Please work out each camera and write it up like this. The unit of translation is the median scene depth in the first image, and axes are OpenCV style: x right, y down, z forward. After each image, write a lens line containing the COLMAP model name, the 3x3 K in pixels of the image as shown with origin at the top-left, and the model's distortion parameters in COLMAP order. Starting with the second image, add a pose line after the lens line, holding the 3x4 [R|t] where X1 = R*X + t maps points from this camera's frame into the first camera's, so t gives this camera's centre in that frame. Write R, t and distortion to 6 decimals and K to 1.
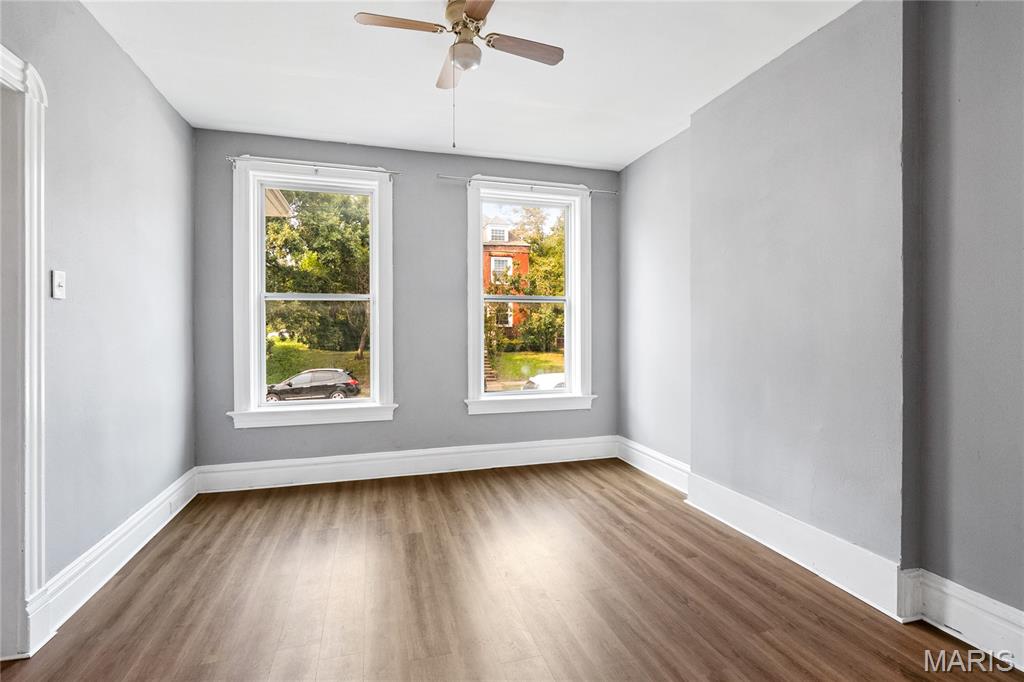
lens RADIAL K [[485.4, 0, 514.4], [0, 485.4, 336.9], [0, 0, 1]] dist [-0.004093, -0.001620]
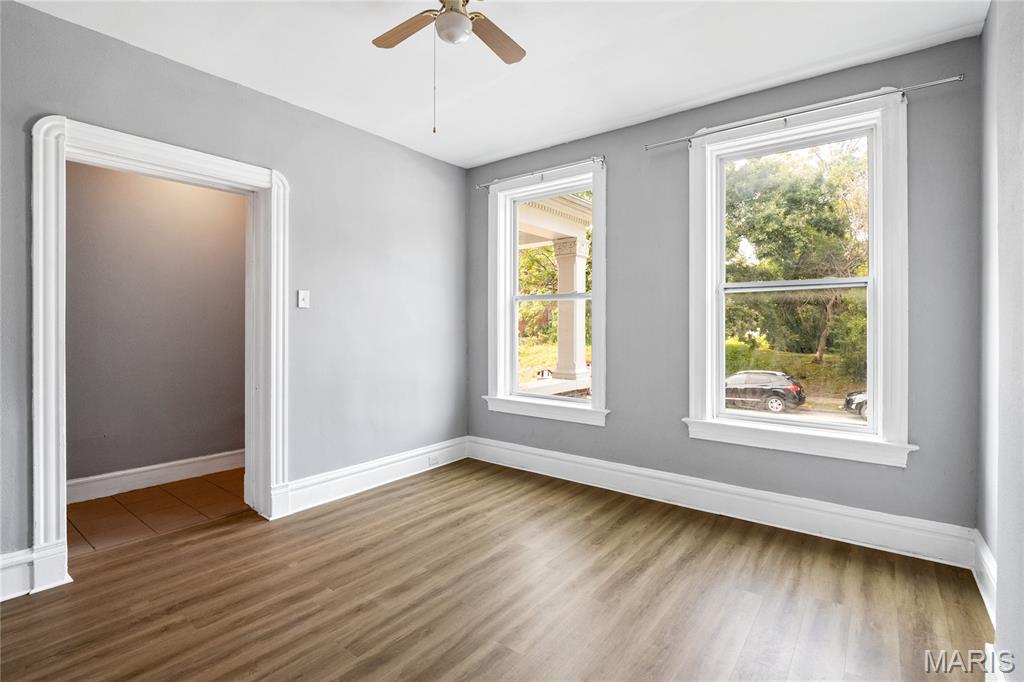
lens RADIAL K [[485.4, 0, 509.3], [0, 485.4, 333.7], [0, 0, 1]] dist [-0.004093, -0.001620]
pose [[0.579728, 0.014399, -0.814683, 0.453582], [-0.017881, 0.999828, 0.004947, -0.008390], [0.814614, 0.011700, 0.579886, 0.362116]]
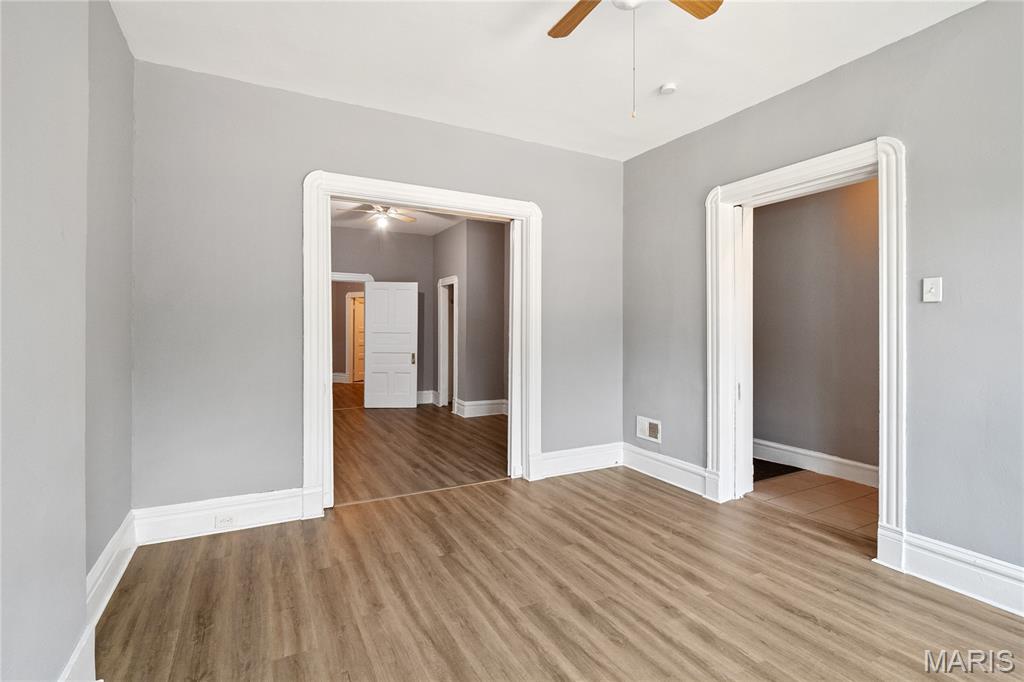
lens RADIAL K [[485.4, 0, 510.5], [0, 485.4, 332.2], [0, 0, 1]] dist [-0.004093, -0.001620]
pose [[-0.979750, 0.000108, -0.200227, 0.165953], [-0.005837, 0.999559, 0.029103, -0.020487], [0.200141, 0.029682, -0.979317, 1.129284]]
